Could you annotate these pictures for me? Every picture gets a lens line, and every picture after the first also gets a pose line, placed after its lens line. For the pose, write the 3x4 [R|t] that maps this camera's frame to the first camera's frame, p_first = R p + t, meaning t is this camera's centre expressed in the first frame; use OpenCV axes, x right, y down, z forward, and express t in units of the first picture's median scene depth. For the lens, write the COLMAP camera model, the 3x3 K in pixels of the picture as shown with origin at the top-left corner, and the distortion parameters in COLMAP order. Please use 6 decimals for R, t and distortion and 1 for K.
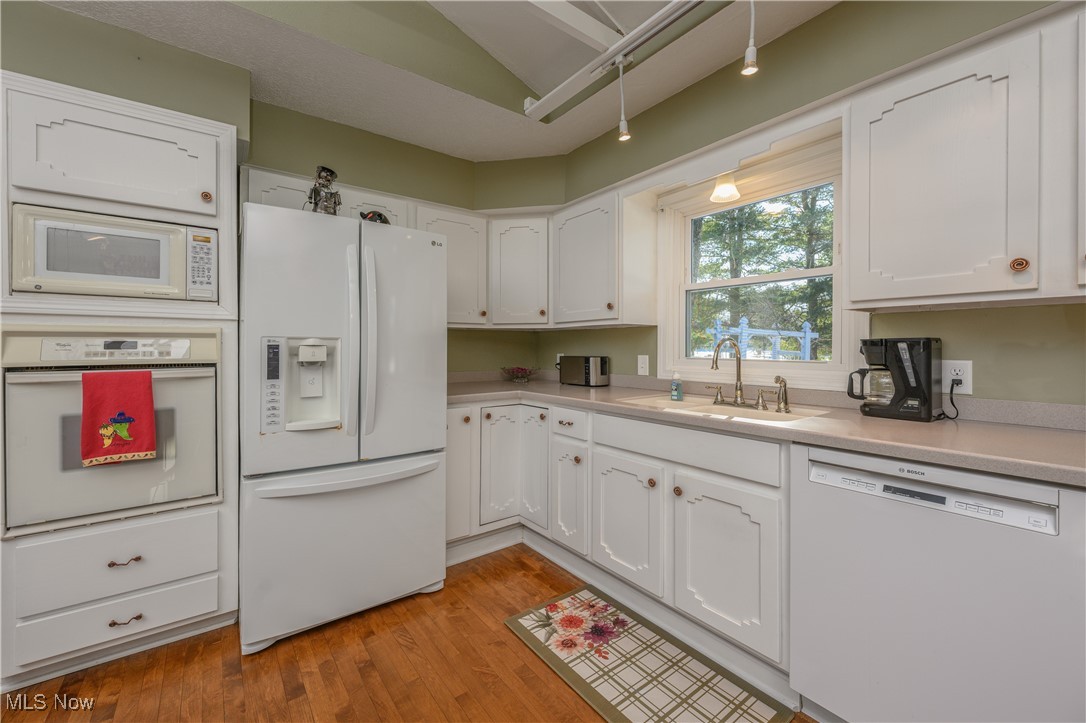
lens RADIAL K [[428.7, 0, 553.7], [0, 428.7, 349.2], [0, 0, 1]] dist [-0.000652, 0.000223]
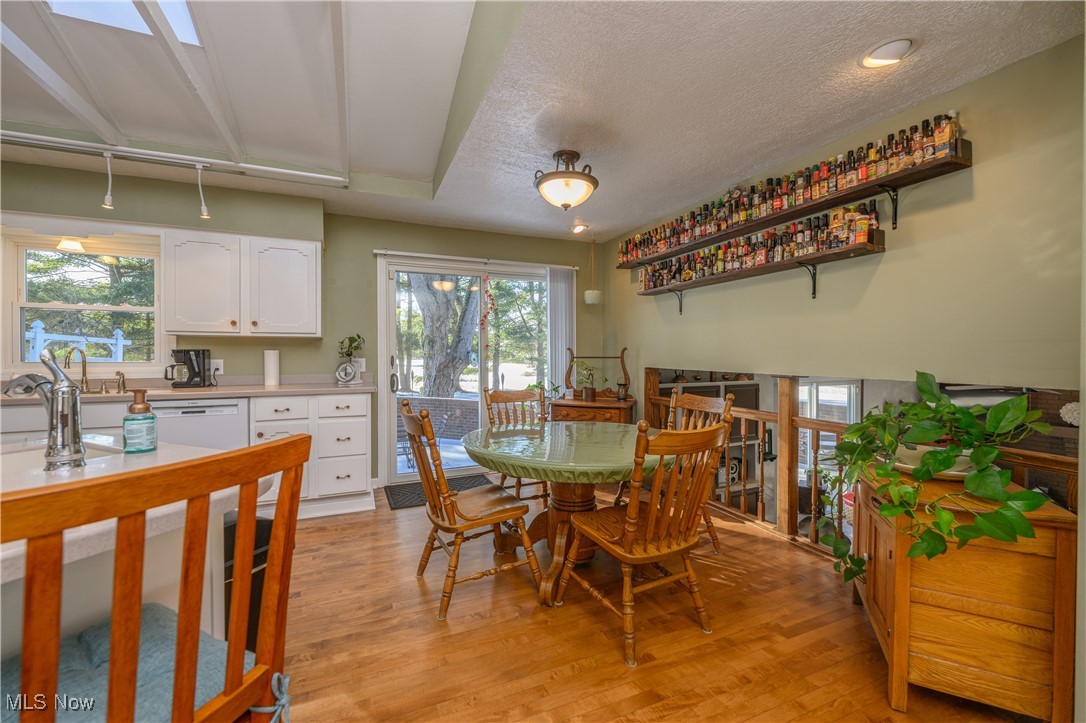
lens RADIAL K [[428.7, 0, 525.3], [0, 428.7, 357.5], [0, 0, 1]] dist [-0.000652, 0.000223]
pose [[0.261975, -0.005887, 0.965057, -0.731011], [0.002950, 0.999982, 0.005299, 0.006926], [-0.965070, 0.001459, 0.261987, -1.046323]]
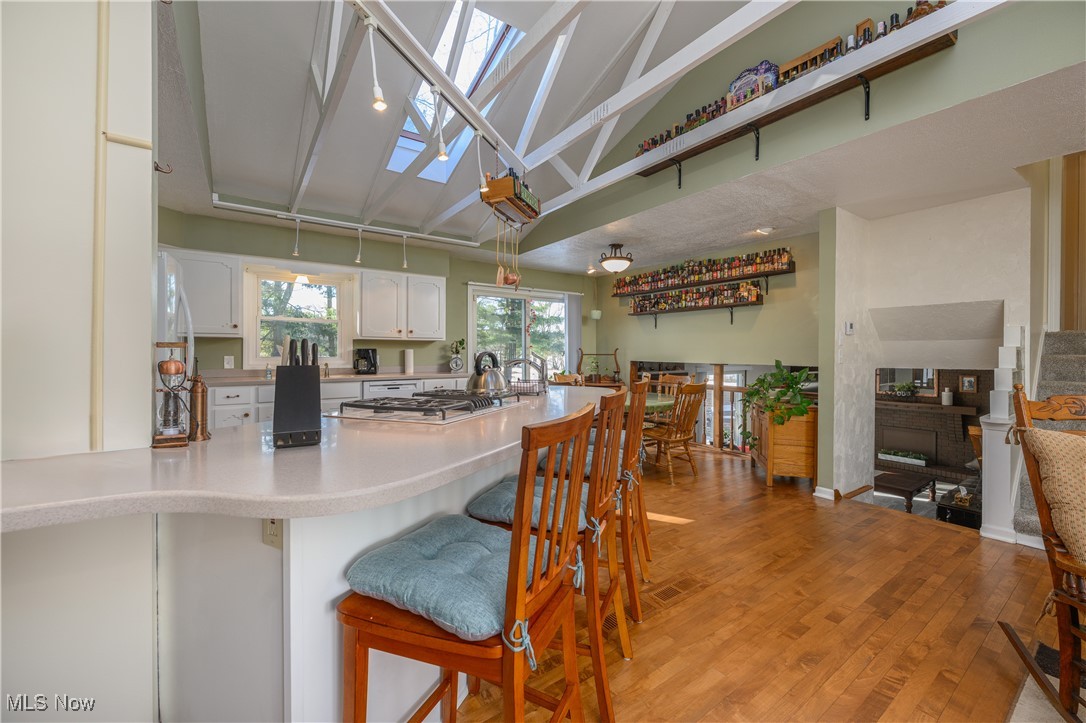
lens RADIAL K [[428.7, 0, 533.8], [0, 428.7, 354.7], [0, 0, 1]] dist [-0.000652, 0.000223]
pose [[0.044362, -0.003148, 0.999011, -2.140452], [0.002571, 0.999992, 0.003037, 0.013211], [-0.999012, 0.002434, 0.044370, -0.342486]]
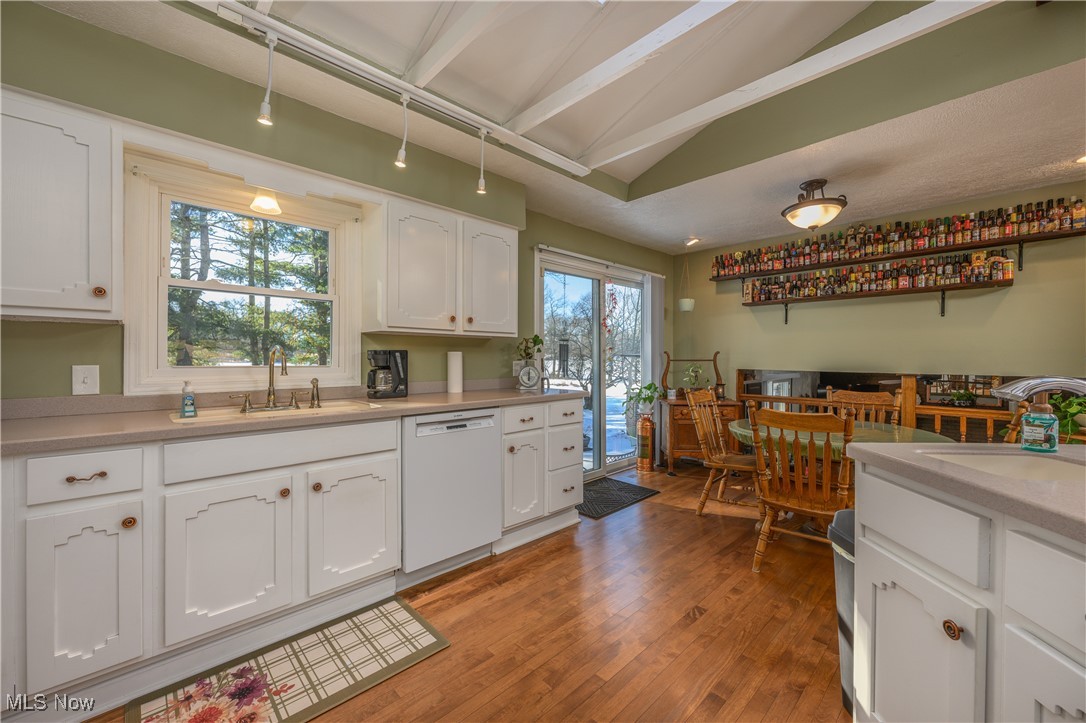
lens RADIAL K [[428.7, 0, 533.3], [0, 428.7, 358.8], [0, 0, 1]] dist [-0.000652, 0.000223]
pose [[-0.090083, -0.003862, 0.995927, -0.853489], [0.000031, 0.999992, 0.003880, 0.002463], [-0.995934, 0.000380, -0.090082, 0.559172]]
